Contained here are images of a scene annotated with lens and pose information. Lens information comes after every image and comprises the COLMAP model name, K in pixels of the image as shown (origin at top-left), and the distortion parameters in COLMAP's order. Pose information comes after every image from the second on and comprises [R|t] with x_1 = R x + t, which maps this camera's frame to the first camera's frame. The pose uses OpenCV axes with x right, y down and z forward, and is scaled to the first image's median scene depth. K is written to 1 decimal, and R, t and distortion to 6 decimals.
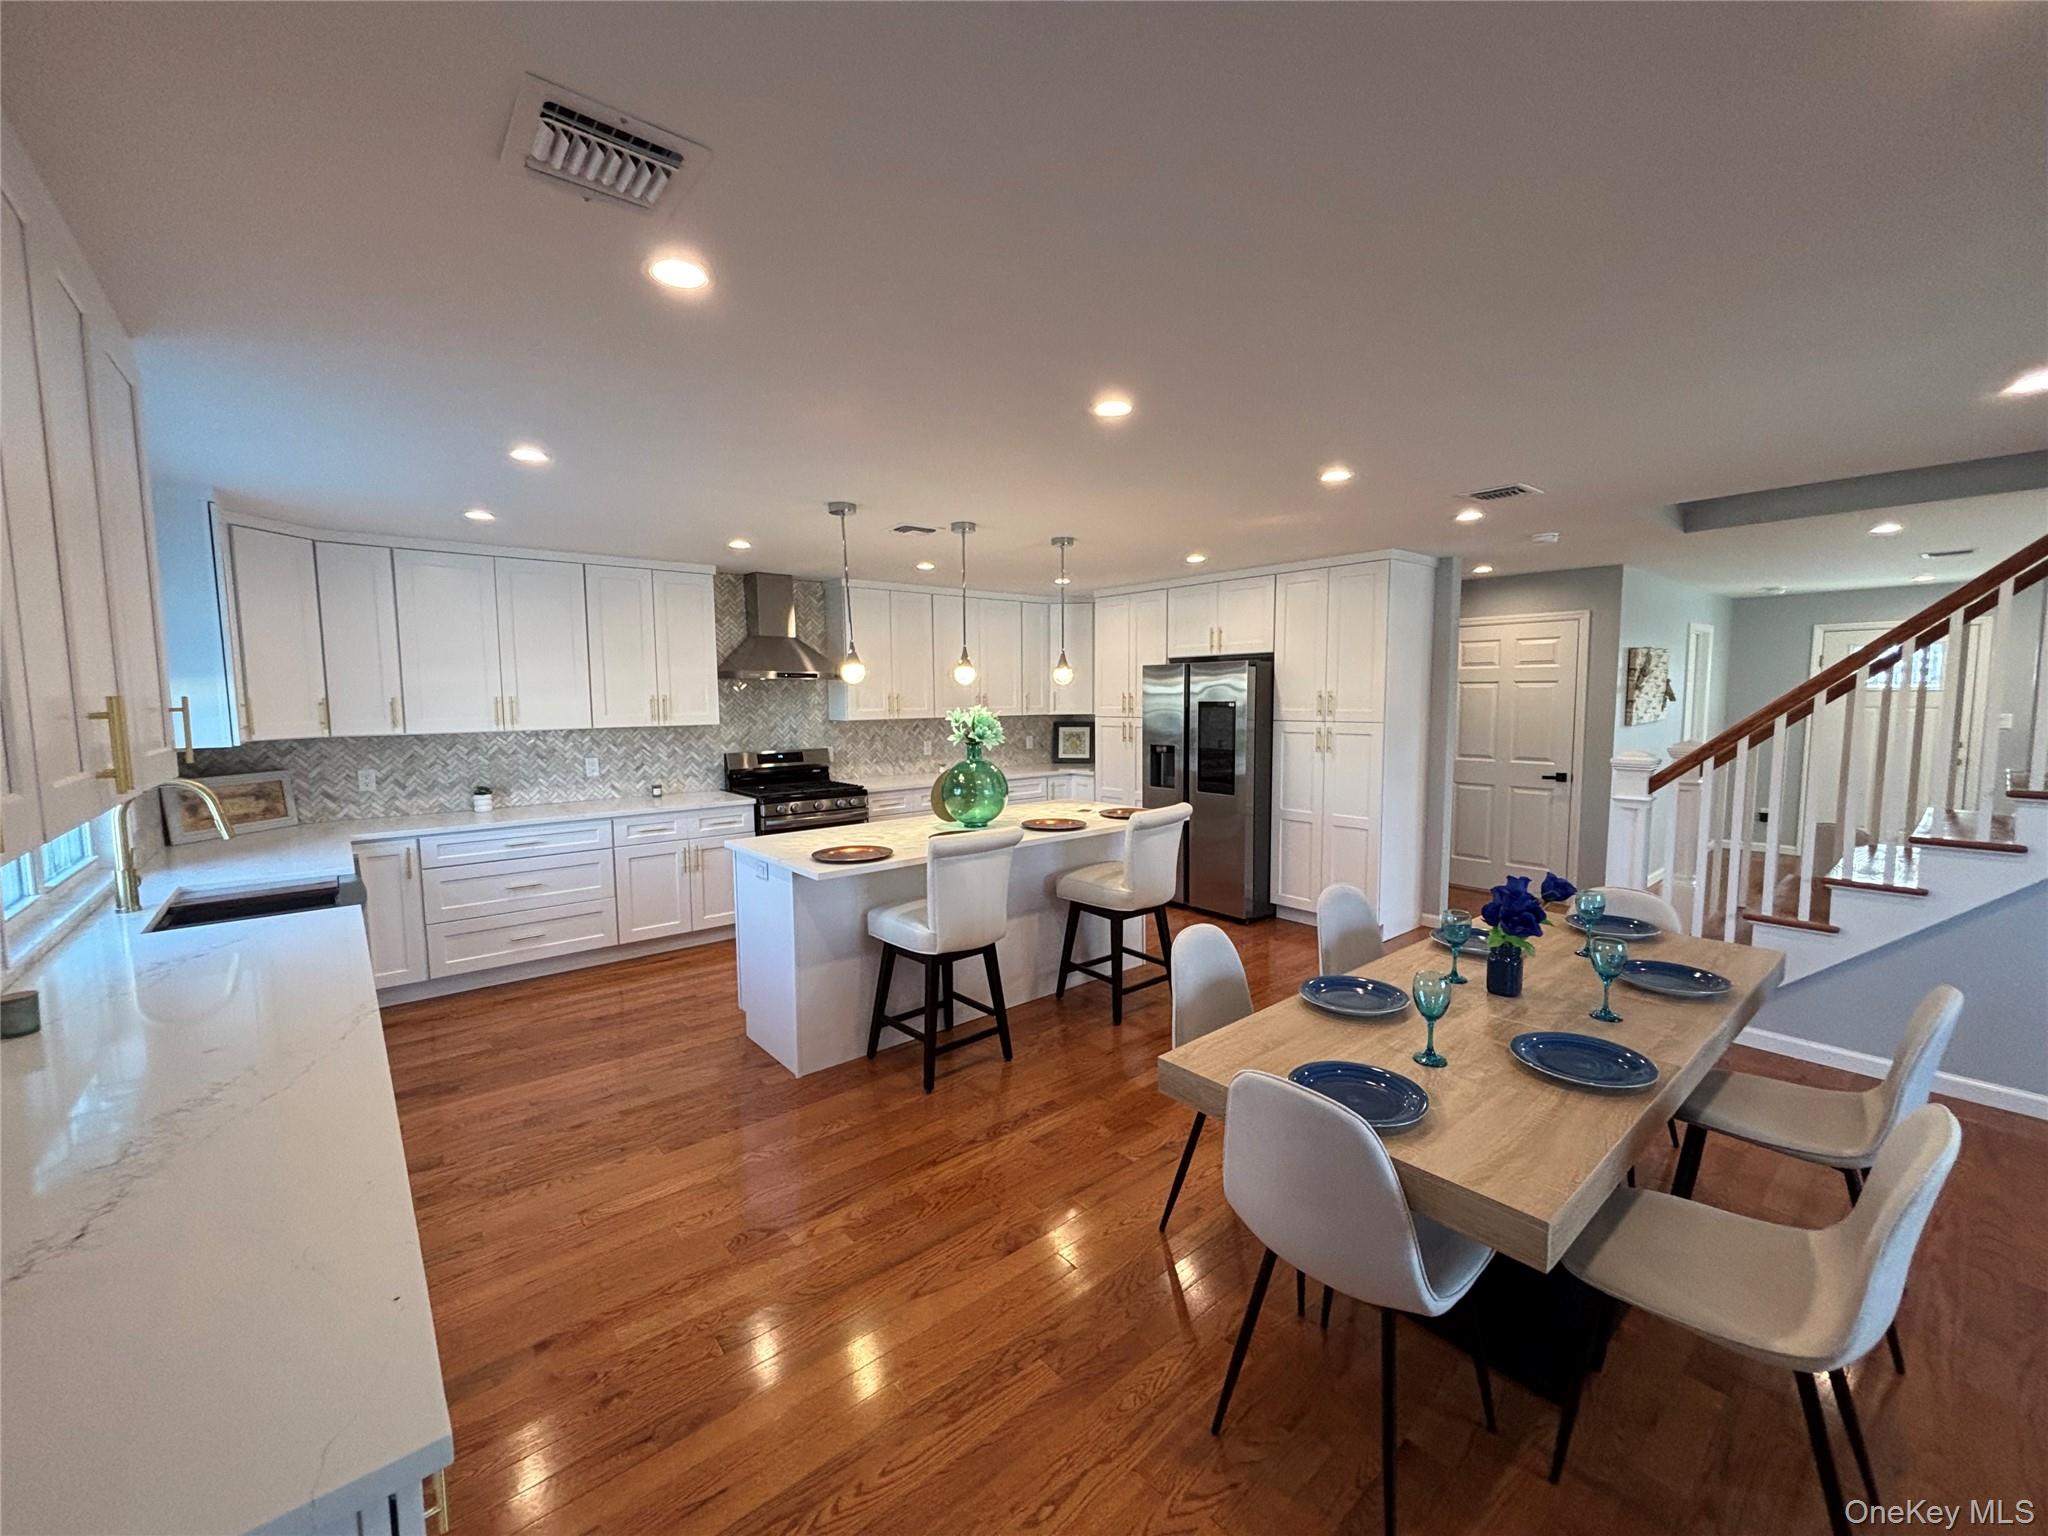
lens RADIAL K [[820.2, 0, 1006.6], [0, 820.2, 780.4], [0, 0, 1]] dist [0.001544, -0.000954]
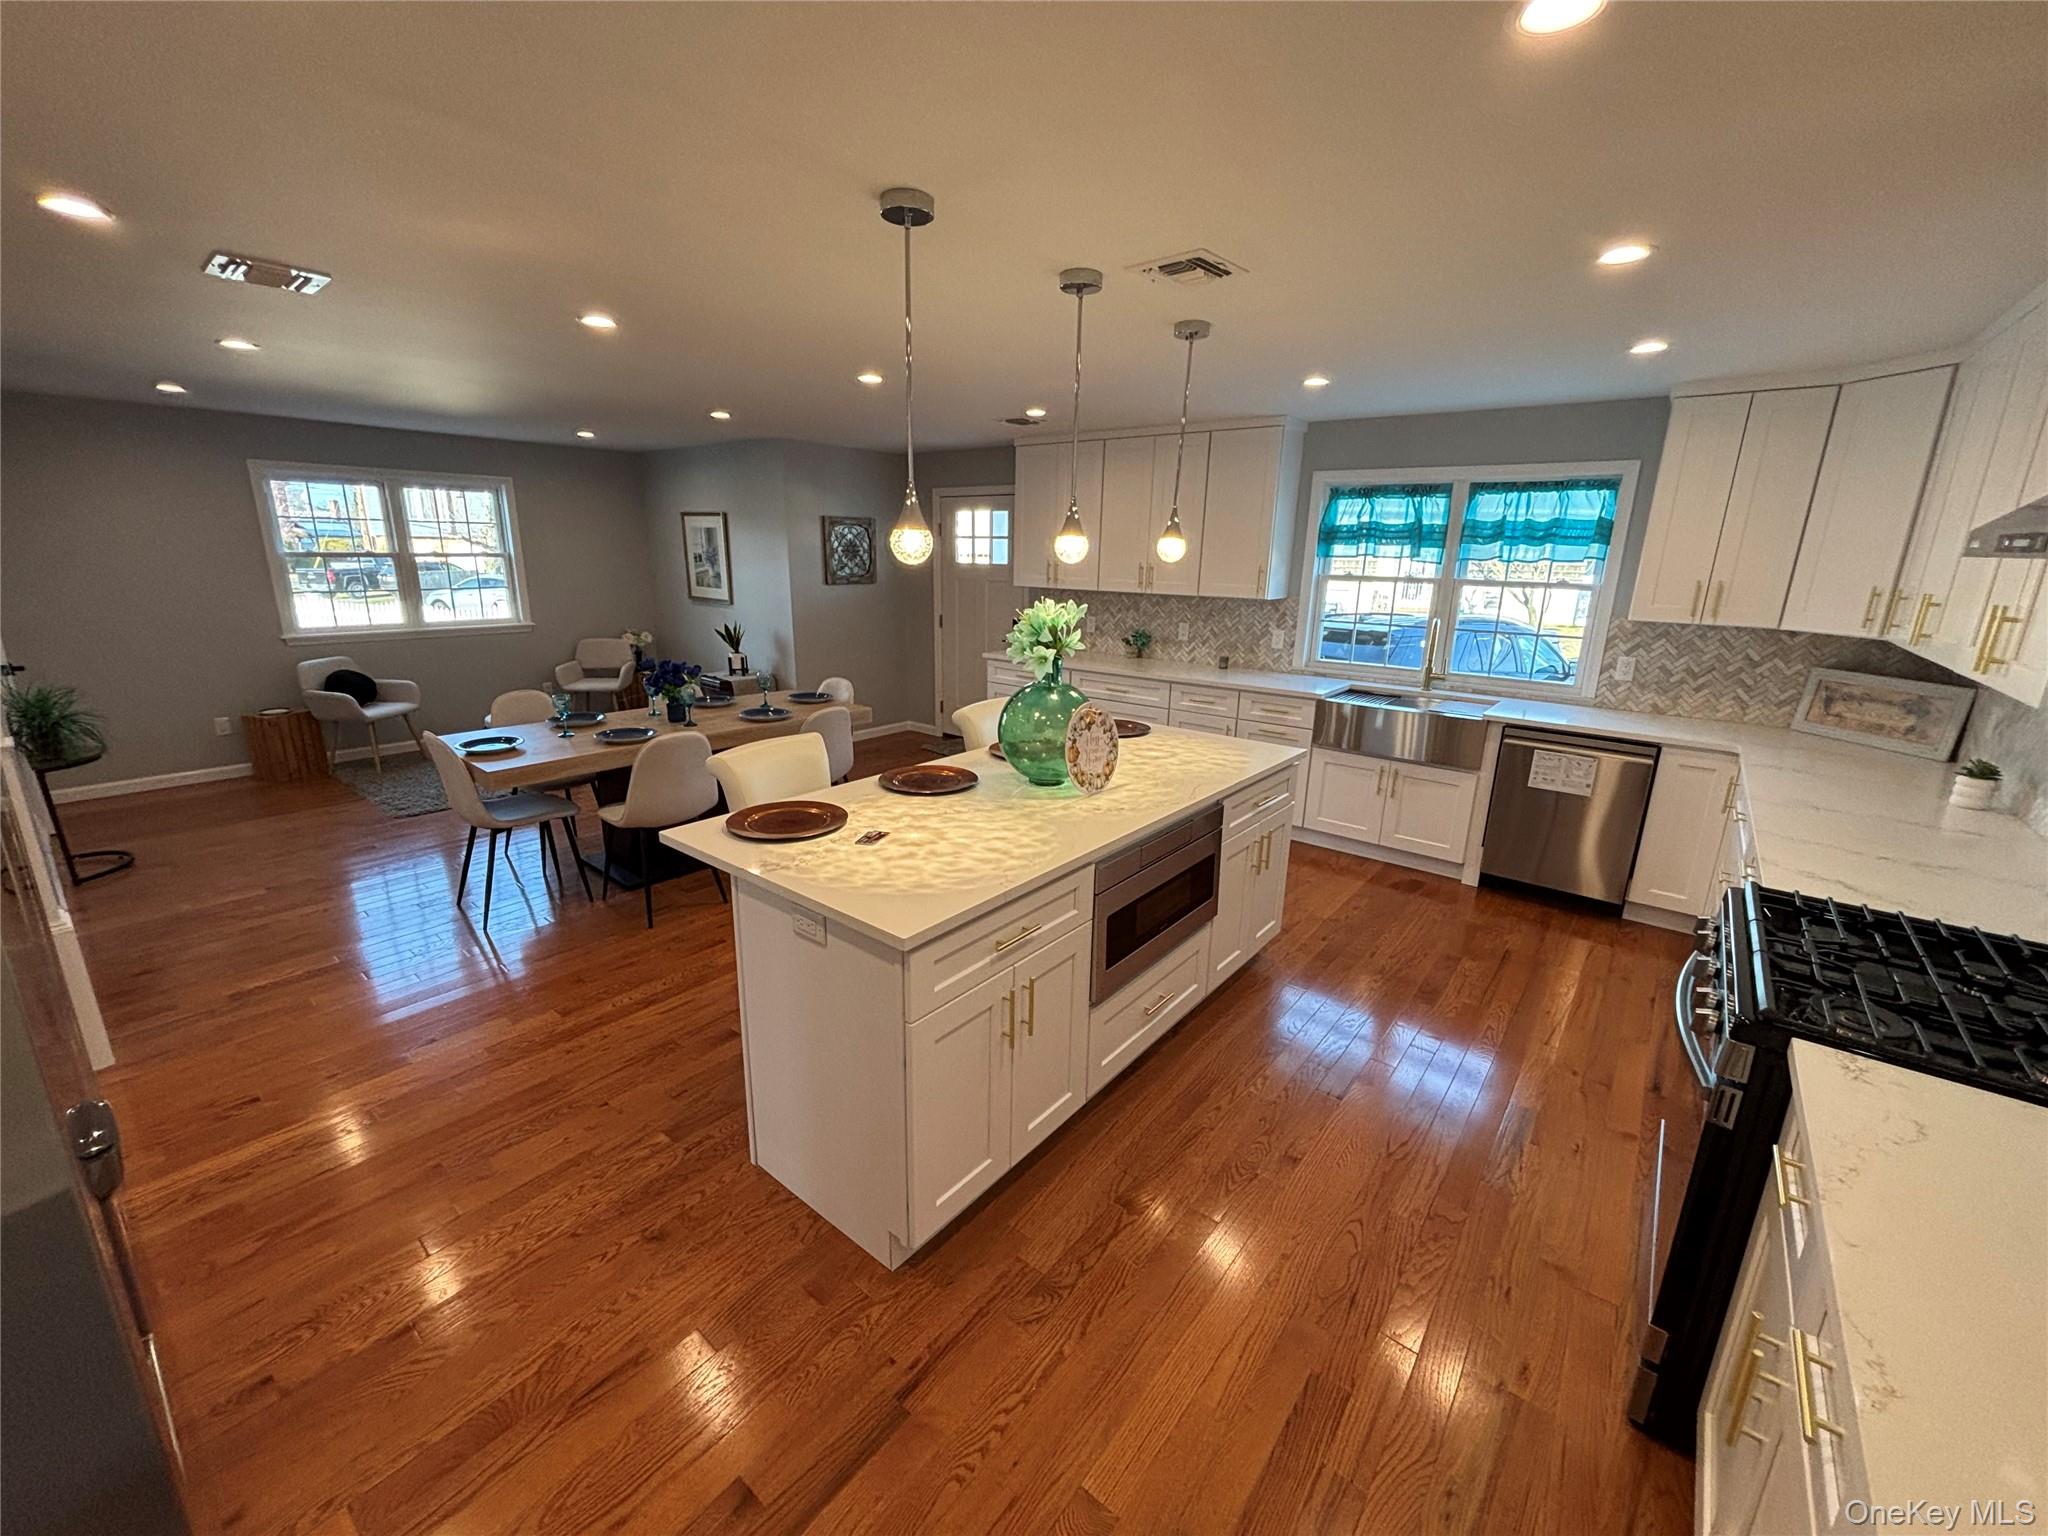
lens RADIAL K [[820.2, 0, 1023.6], [0, 820.2, 770.5], [0, 0, 1]] dist [0.001544, -0.000954]
pose [[-0.977881, 0.046316, -0.203972, 0.091994], [-0.031437, 0.931552, 0.362248, -0.156037], [0.206788, 0.360647, -0.909490, 1.287052]]
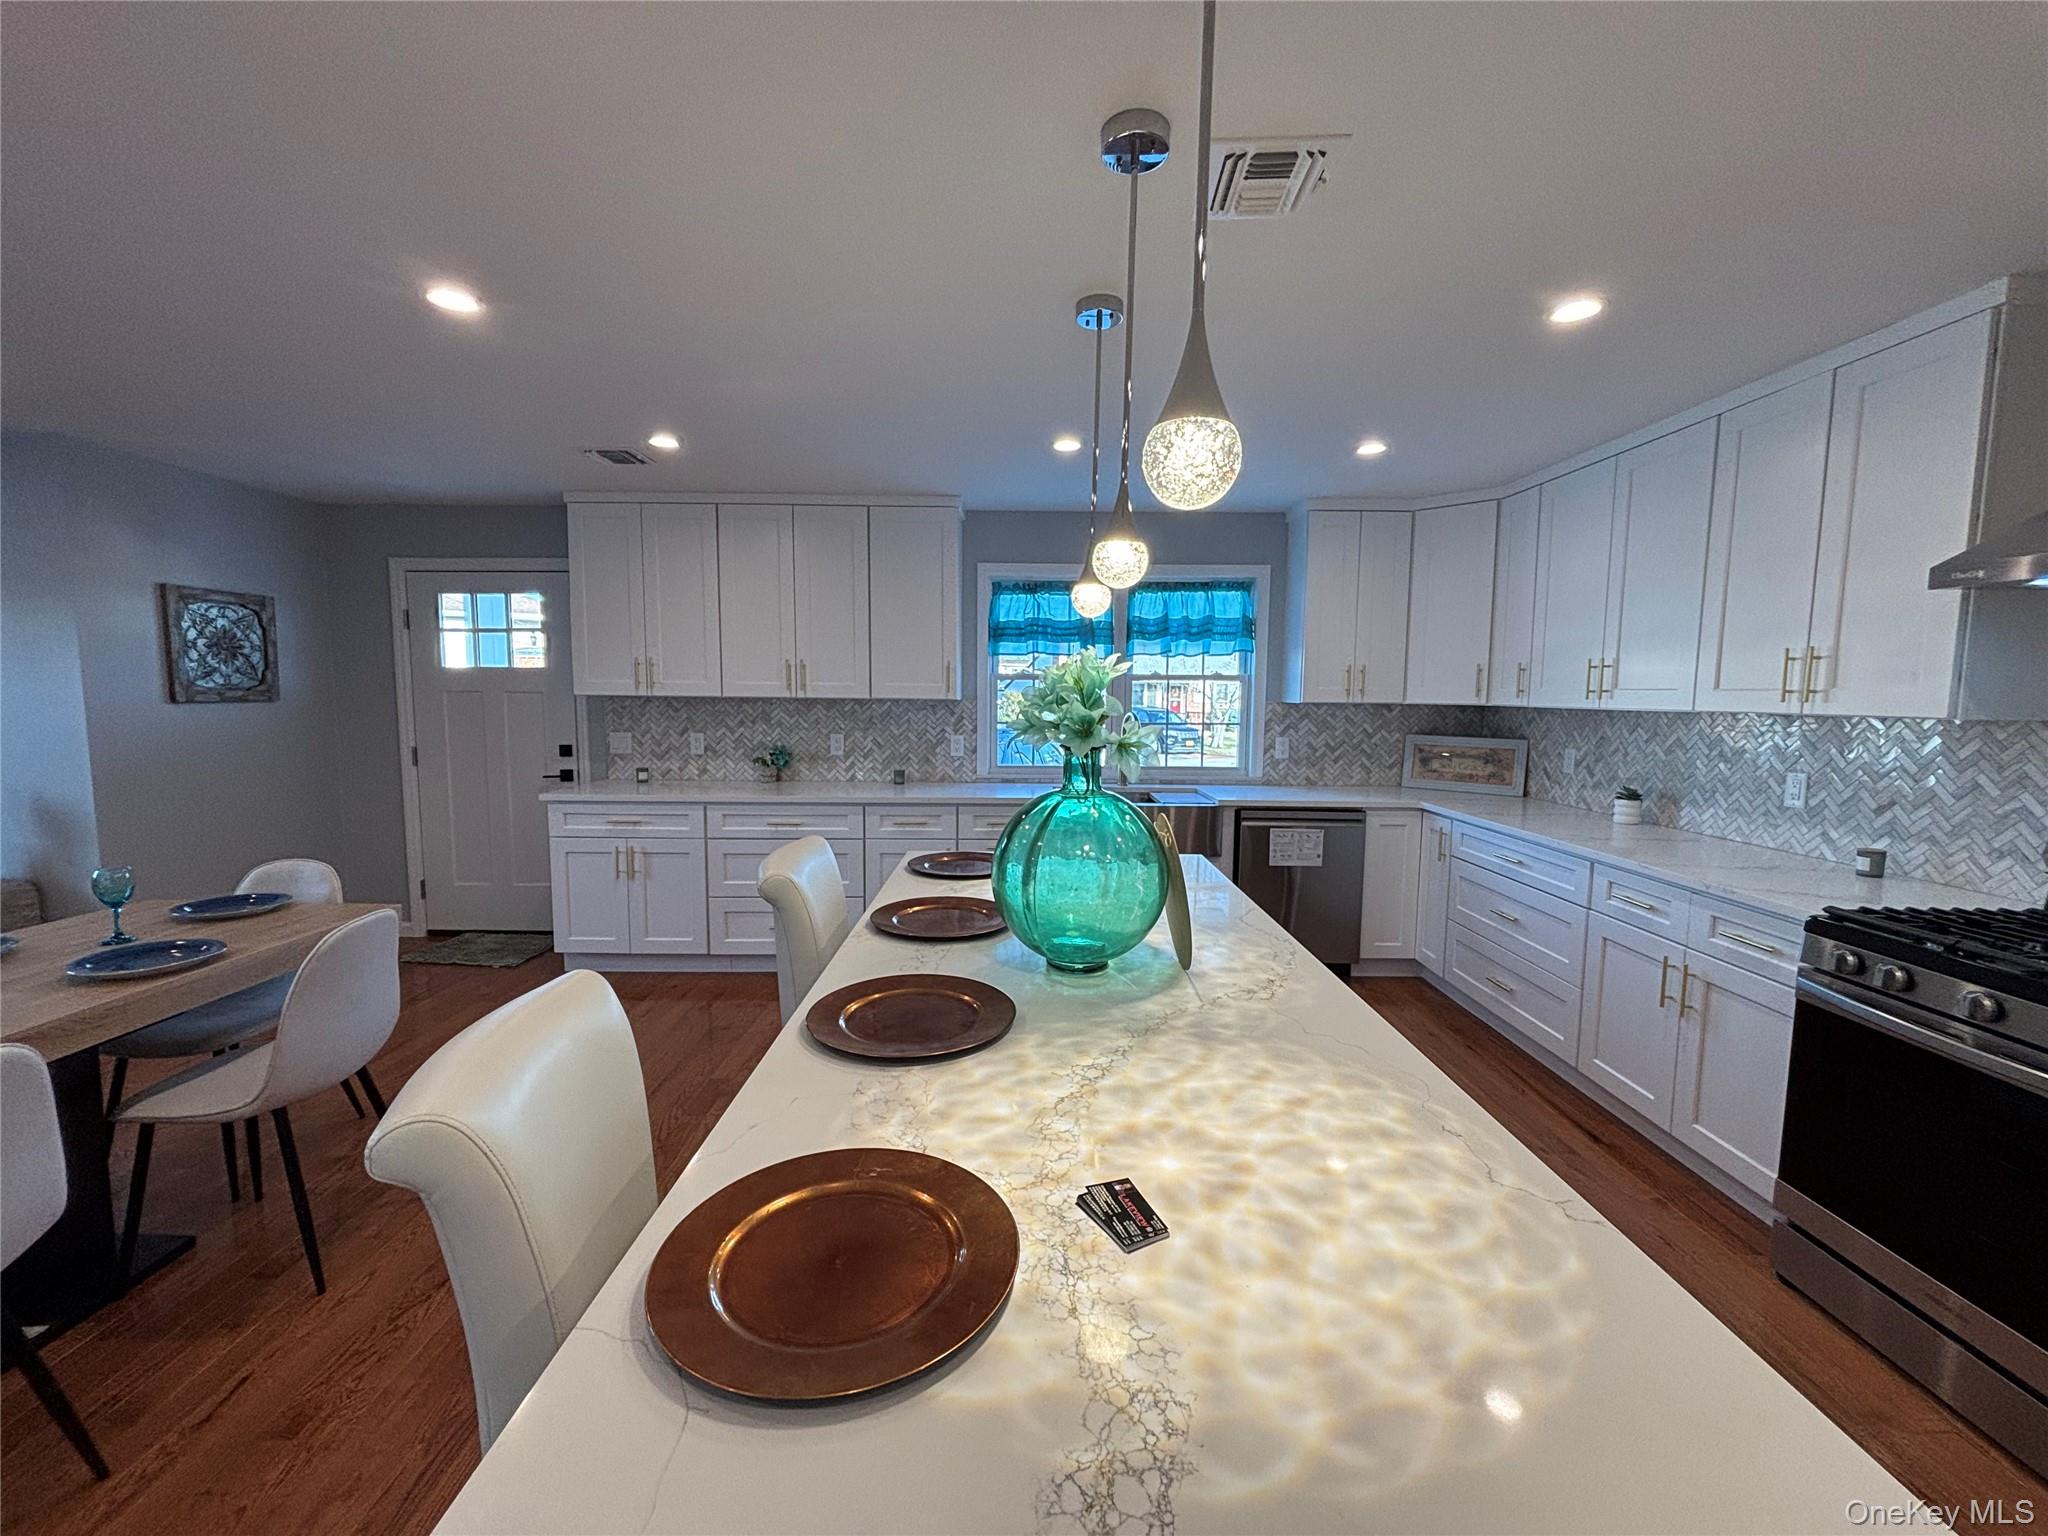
lens RADIAL K [[820.2, 0, 1024.2], [0, 820.2, 766.7], [0, 0, 1]] dist [0.001544, -0.000954]
pose [[-0.625546, 0.076191, -0.776458, 0.215231], [-0.084750, 0.982695, 0.164706, -0.077295], [0.775571, 0.168836, -0.608263, 0.962093]]
